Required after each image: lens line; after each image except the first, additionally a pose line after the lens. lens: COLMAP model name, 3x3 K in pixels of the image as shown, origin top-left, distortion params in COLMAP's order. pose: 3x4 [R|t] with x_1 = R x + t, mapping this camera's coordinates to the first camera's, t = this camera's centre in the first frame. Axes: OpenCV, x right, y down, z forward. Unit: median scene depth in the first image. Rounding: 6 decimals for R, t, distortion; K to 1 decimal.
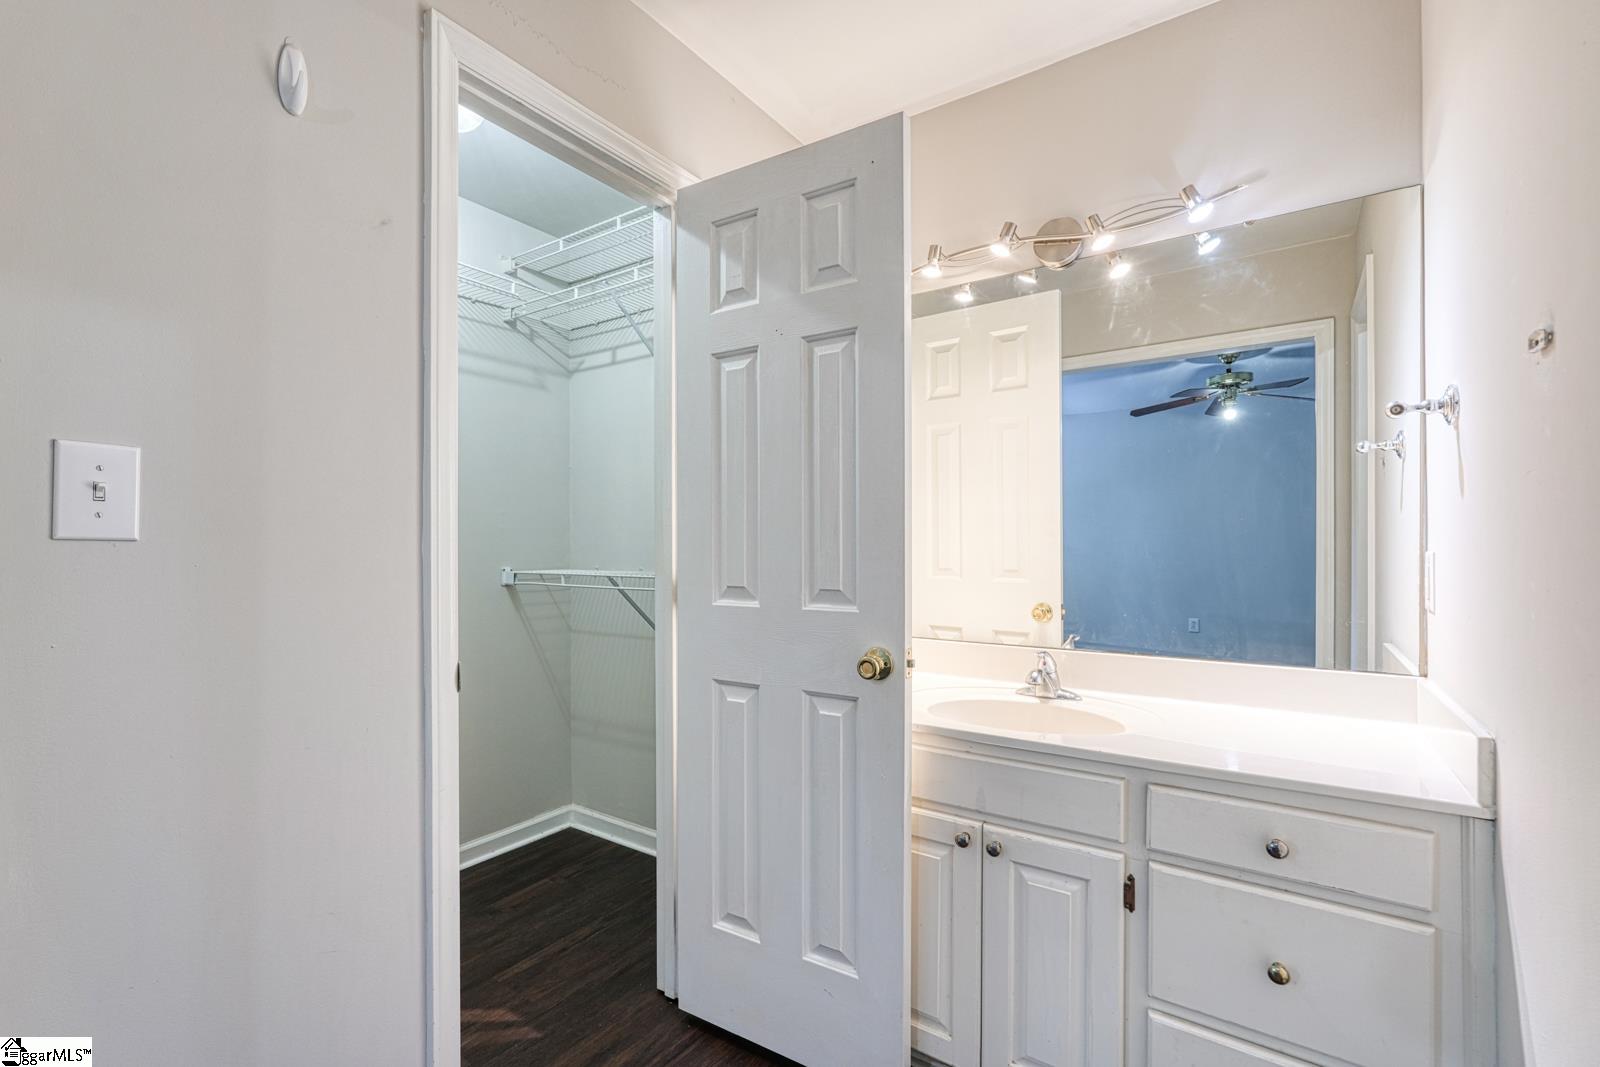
lens RADIAL K [[722.7, 0, 794.3], [0, 722.7, 540.2], [0, 0, 1]] dist [-0.000385, 0.000130]
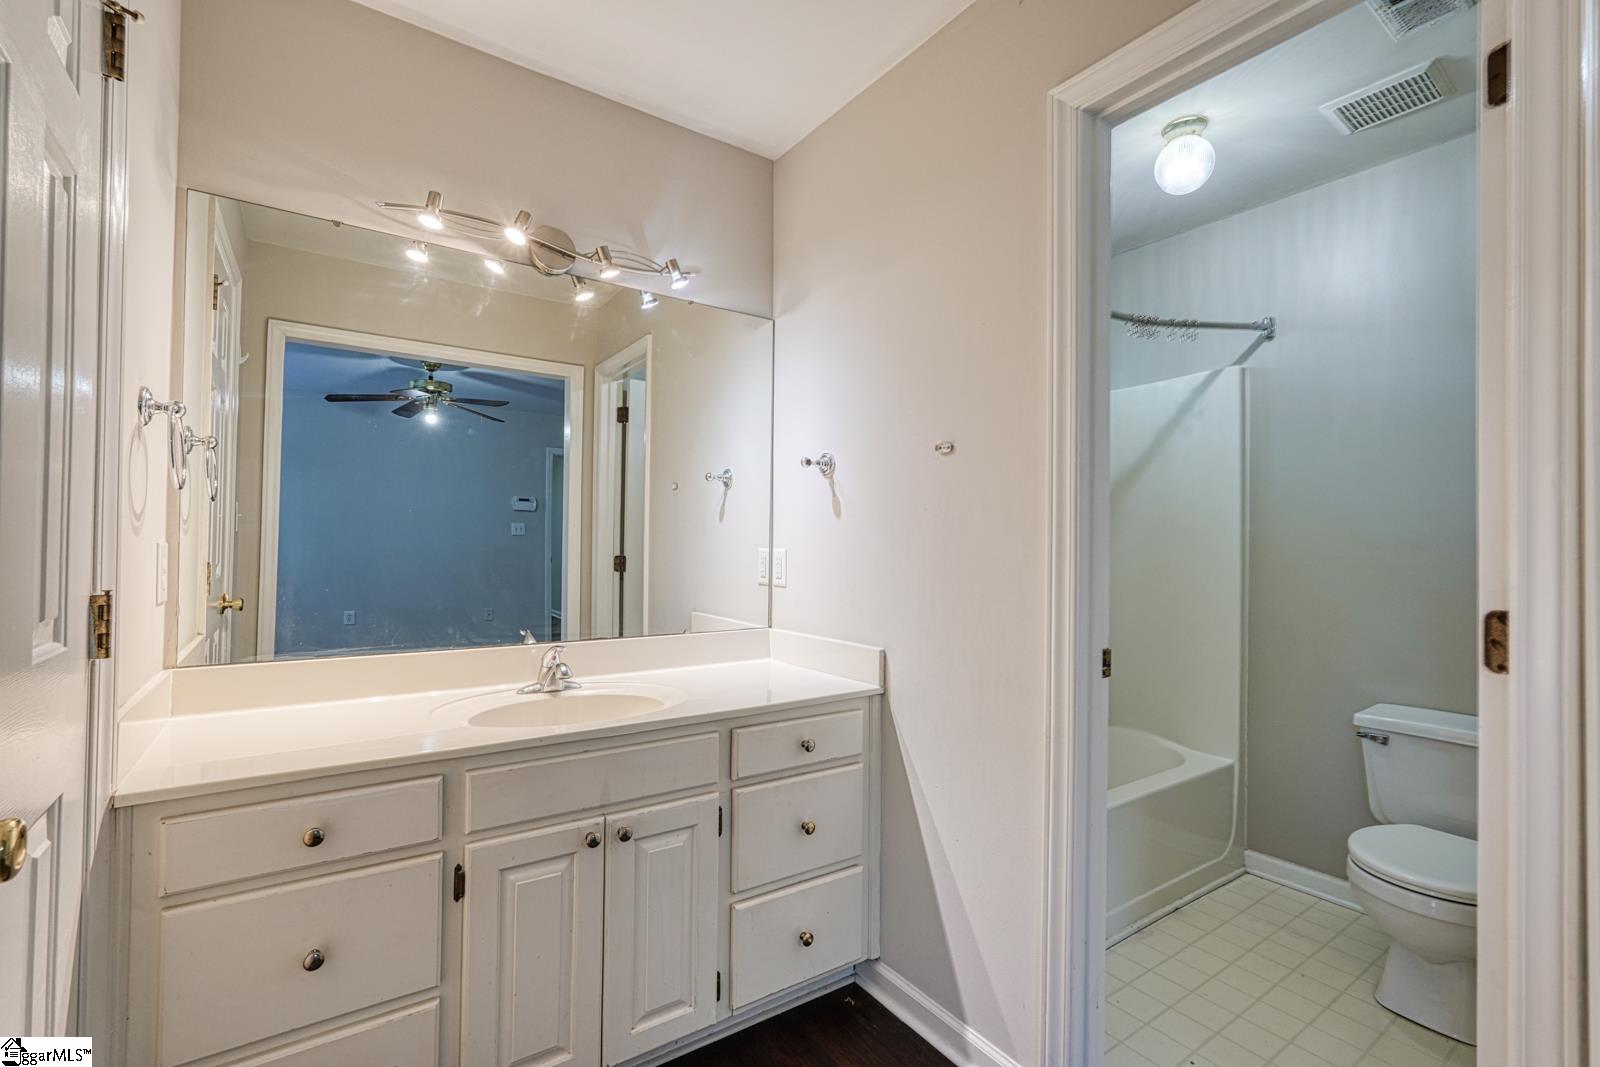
lens RADIAL K [[702.2, 0, 800.0], [0, 702.2, 533.5], [0, 0, 1]] dist [-0.001529, -0.000134]
pose [[0.351484, 0.020457, 0.935970, -0.578189], [-0.018627, 0.999716, -0.014855, 0.002763], [-0.936009, -0.012213, 0.351765, 0.400931]]
